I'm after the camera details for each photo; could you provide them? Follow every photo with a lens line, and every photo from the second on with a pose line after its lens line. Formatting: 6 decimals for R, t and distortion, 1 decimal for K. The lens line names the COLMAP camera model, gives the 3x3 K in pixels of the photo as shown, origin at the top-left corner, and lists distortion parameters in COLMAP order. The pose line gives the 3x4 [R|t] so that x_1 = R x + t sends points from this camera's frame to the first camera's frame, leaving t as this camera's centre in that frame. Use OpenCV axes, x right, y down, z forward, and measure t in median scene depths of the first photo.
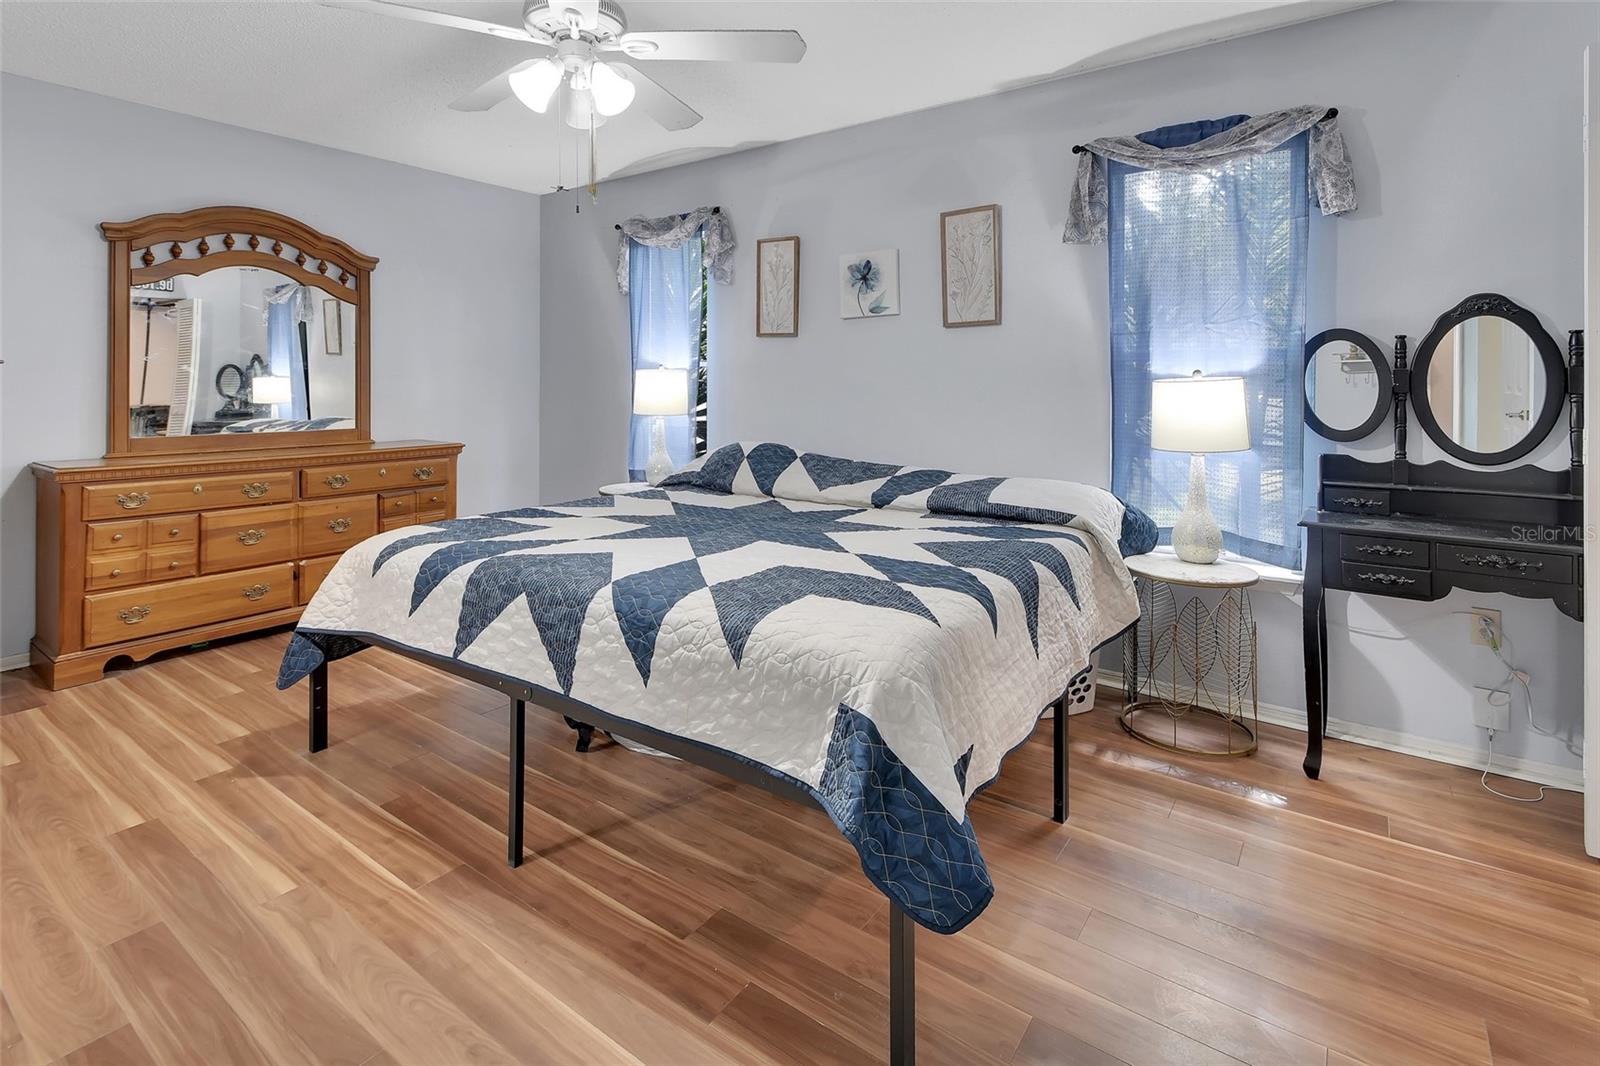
lens RADIAL K [[764.2, 0, 800.0], [0, 764.2, 533.0], [0, 0, 1]] dist [0.016754, 0.000452]
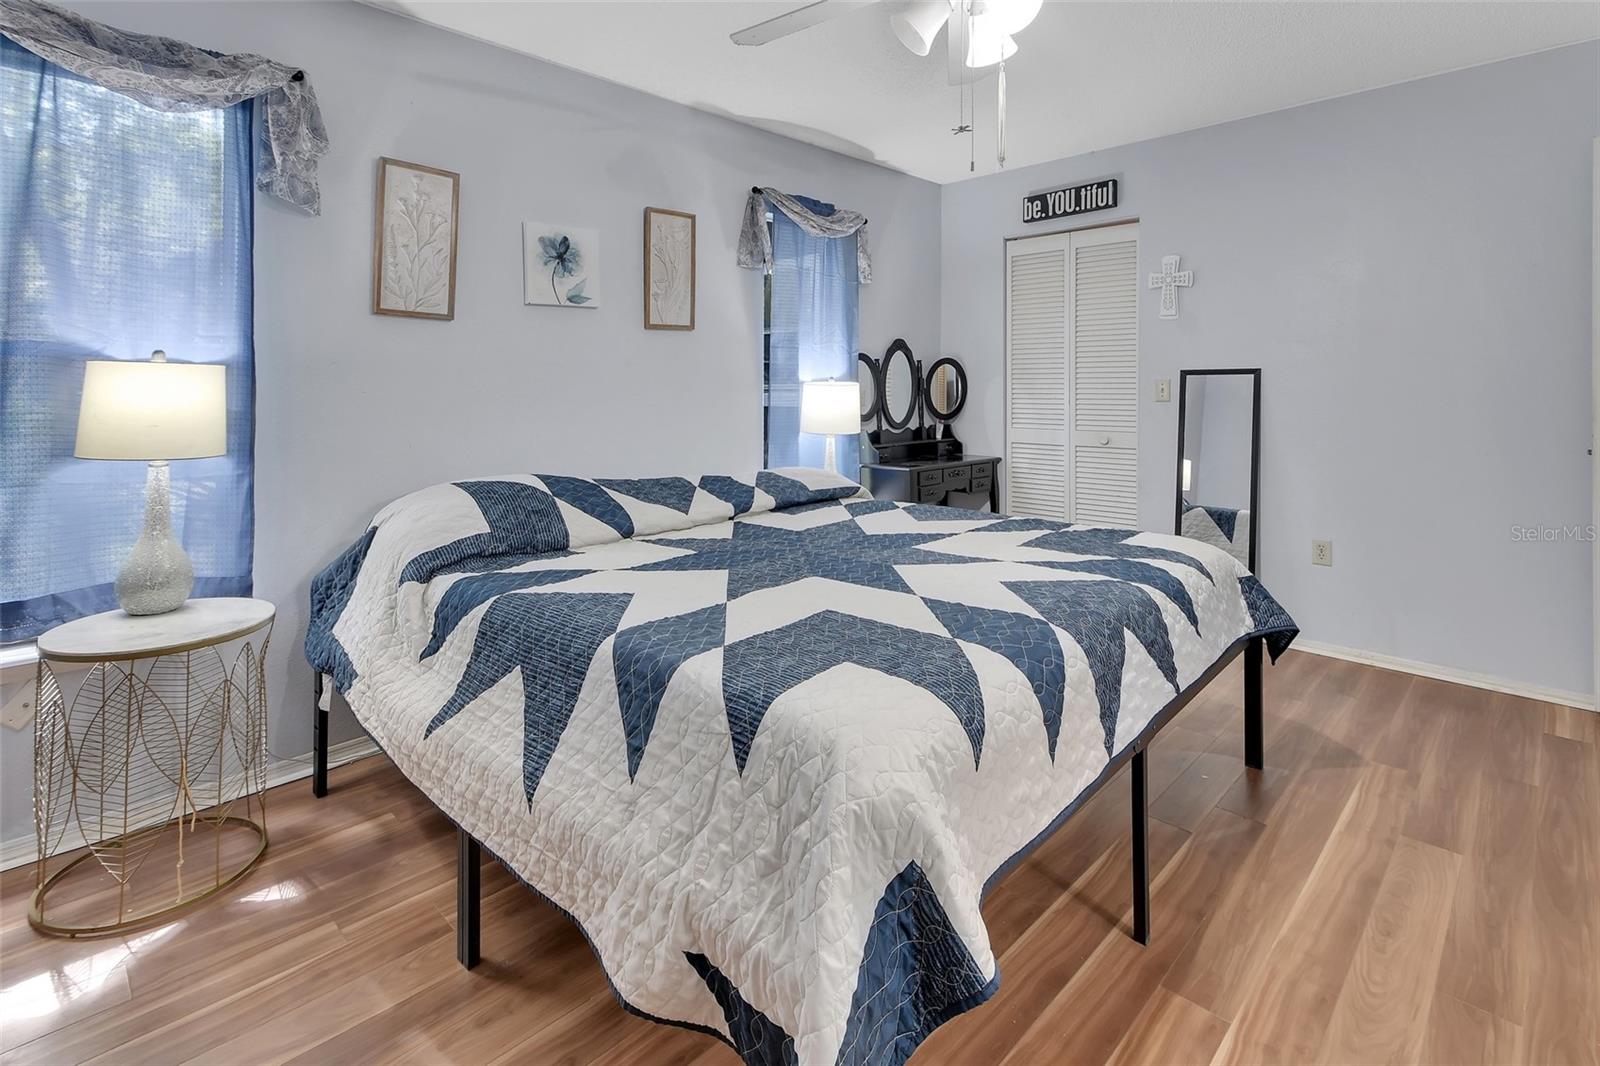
lens RADIAL K [[767.5, 0, 735.9], [0, 767.5, 530.3], [0, 0, 1]] dist [0.002288, -0.001097]
pose [[0.178634, -0.182990, 0.966750, -0.840358], [0.195177, 0.969618, 0.147468, -0.163298], [-0.964363, 0.162344, 0.208922, 0.826676]]
